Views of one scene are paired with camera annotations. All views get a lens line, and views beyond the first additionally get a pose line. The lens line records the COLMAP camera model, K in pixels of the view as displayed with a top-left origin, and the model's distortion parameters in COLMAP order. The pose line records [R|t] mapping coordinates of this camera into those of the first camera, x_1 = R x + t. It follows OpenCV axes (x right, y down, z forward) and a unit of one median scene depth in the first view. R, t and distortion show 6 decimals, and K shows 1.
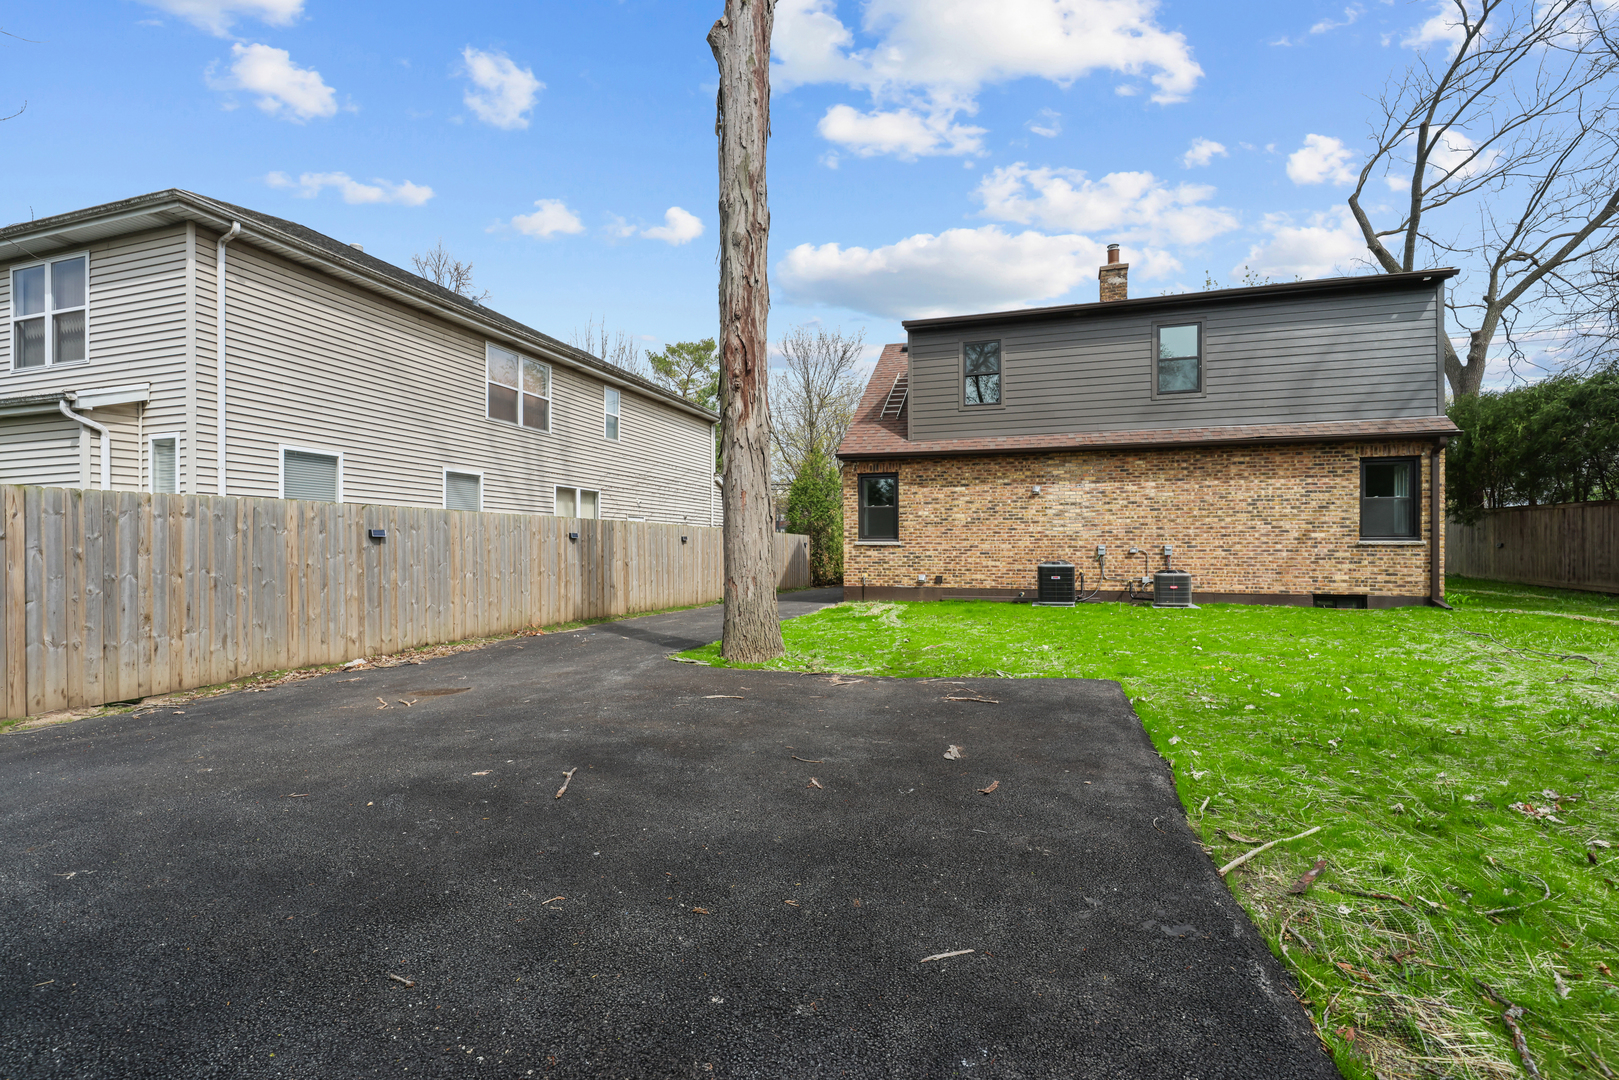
lens RADIAL K [[729.9, 0, 807.3], [0, 729.9, 546.8], [0, 0, 1]] dist [-0.002636, 0.000746]
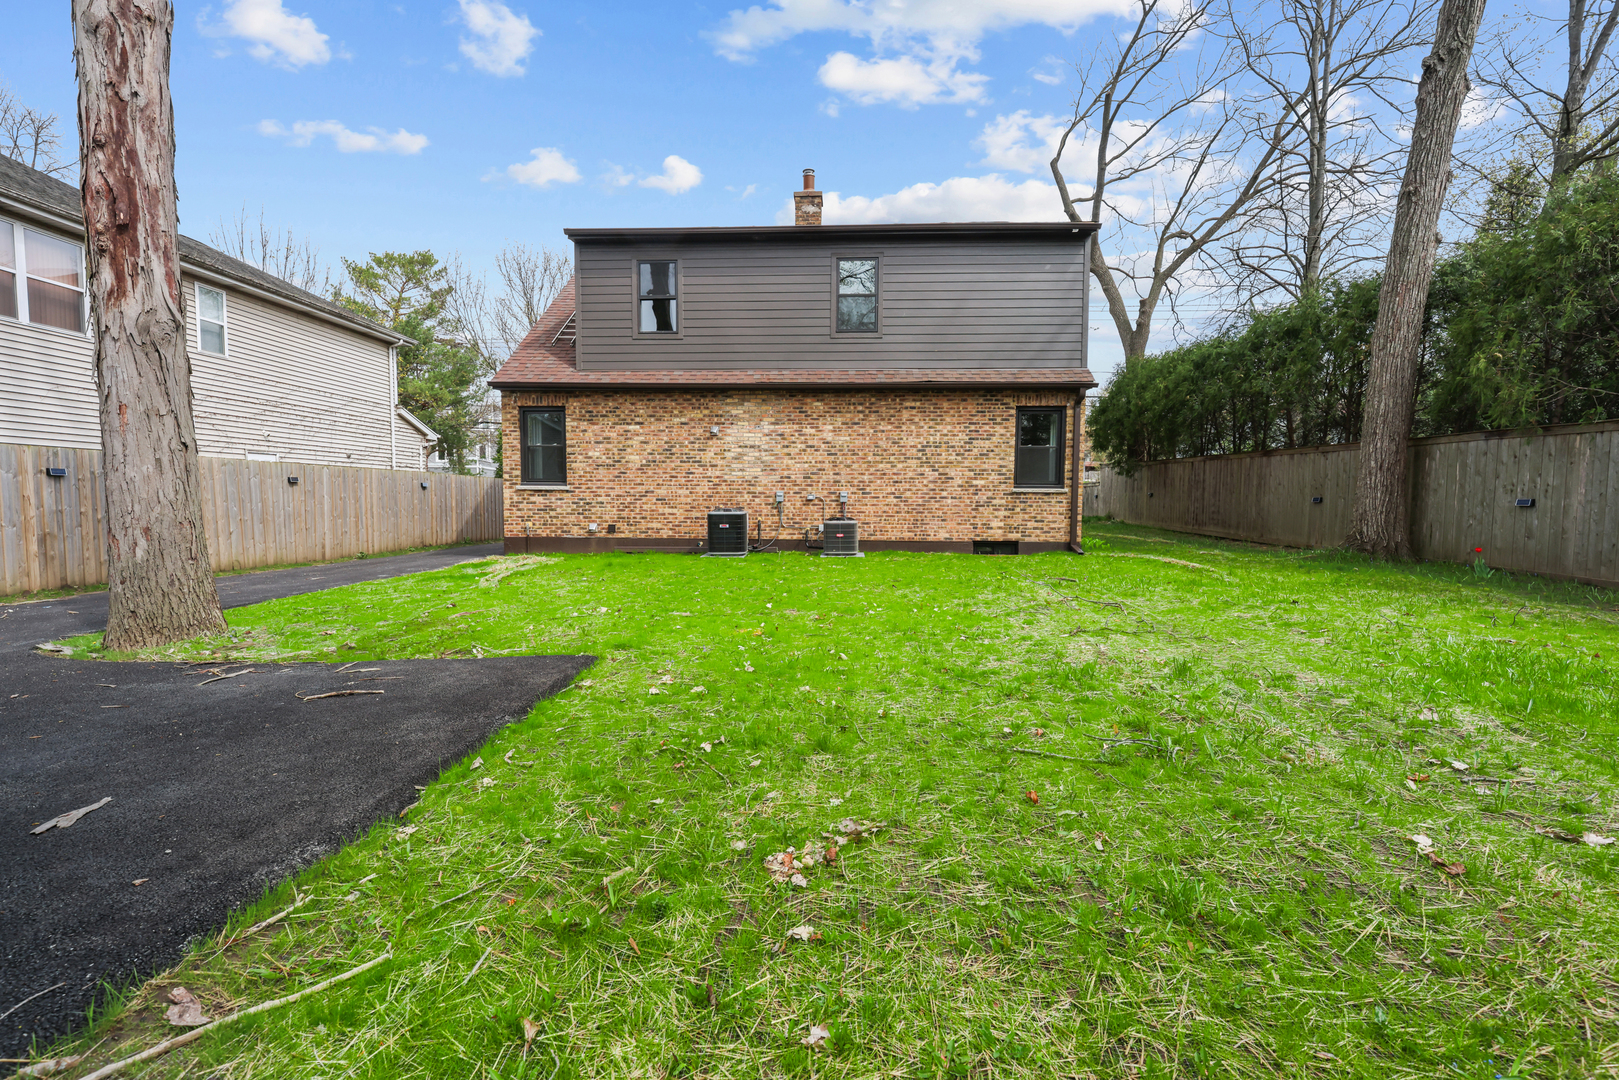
lens RADIAL K [[729.9, 0, 808.8], [0, 729.9, 543.7], [0, 0, 1]] dist [-0.002636, 0.000746]
pose [[0.963464, -0.011985, 0.267570, 0.186183], [-0.005694, 0.997856, 0.065200, 0.003762], [-0.267778, -0.064341, 0.961330, 0.079538]]
